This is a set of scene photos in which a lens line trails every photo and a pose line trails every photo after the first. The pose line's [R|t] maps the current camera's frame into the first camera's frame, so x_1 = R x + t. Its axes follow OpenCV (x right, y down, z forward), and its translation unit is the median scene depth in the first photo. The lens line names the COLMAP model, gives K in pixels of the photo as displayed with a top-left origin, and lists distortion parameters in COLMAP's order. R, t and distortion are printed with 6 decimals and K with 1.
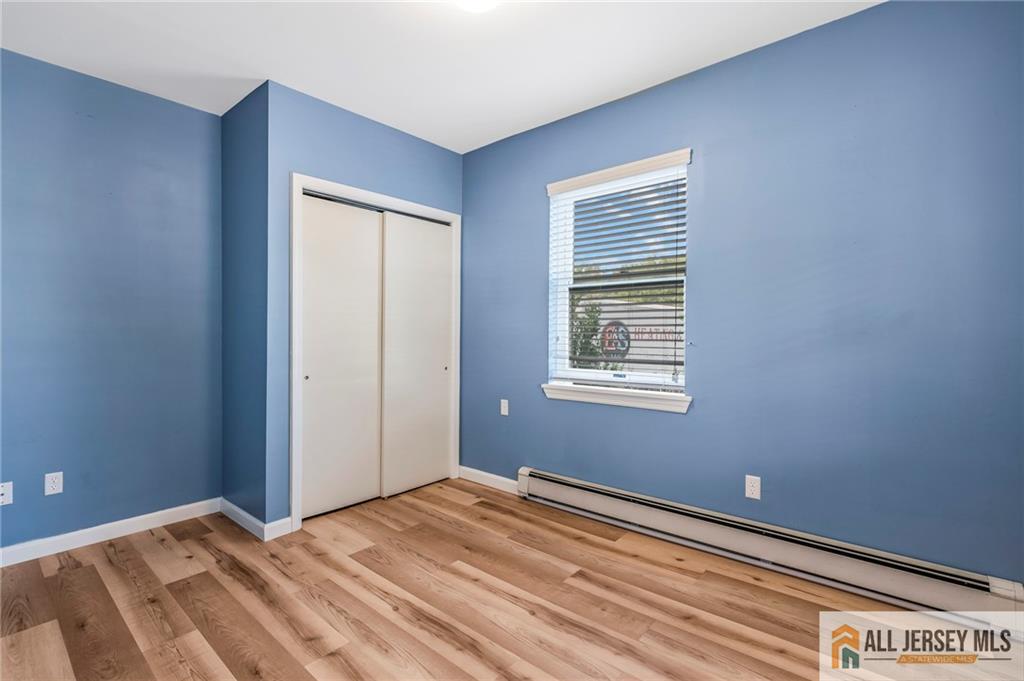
lens RADIAL K [[475.1, 0, 518.7], [0, 475.1, 335.8], [0, 0, 1]] dist [0.002239, 0.000107]
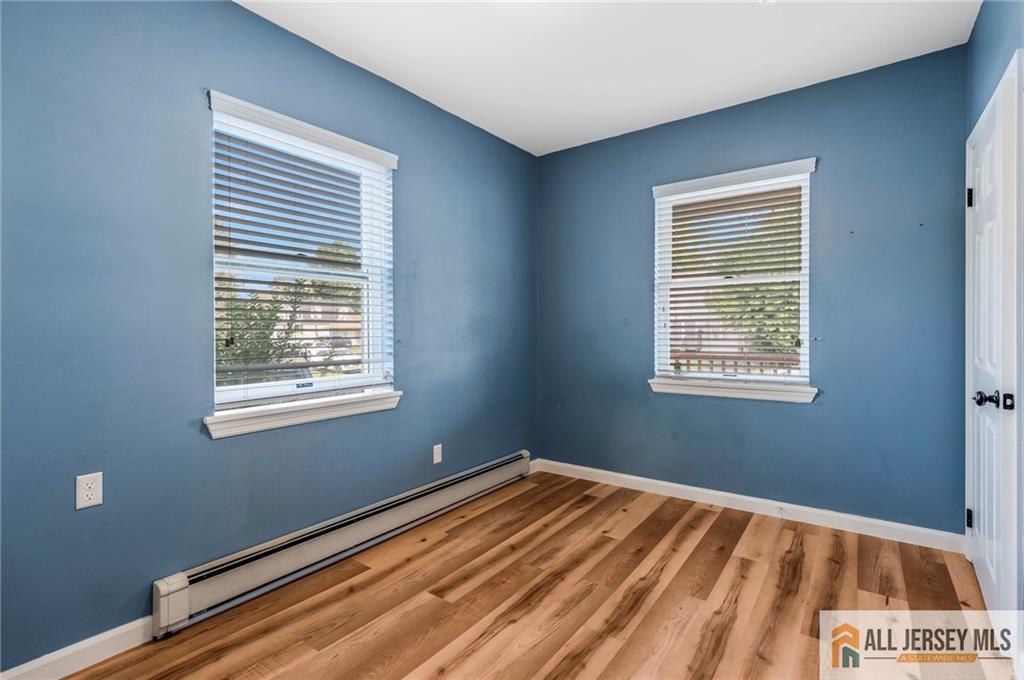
lens RADIAL K [[475.1, 0, 519.1], [0, 475.1, 336.2], [0, 0, 1]] dist [0.002239, 0.000107]
pose [[-0.073539, -0.008862, 0.997253, -0.772553], [0.012744, 0.999871, 0.009825, -0.001900], [-0.997211, 0.013431, -0.073417, 0.877419]]
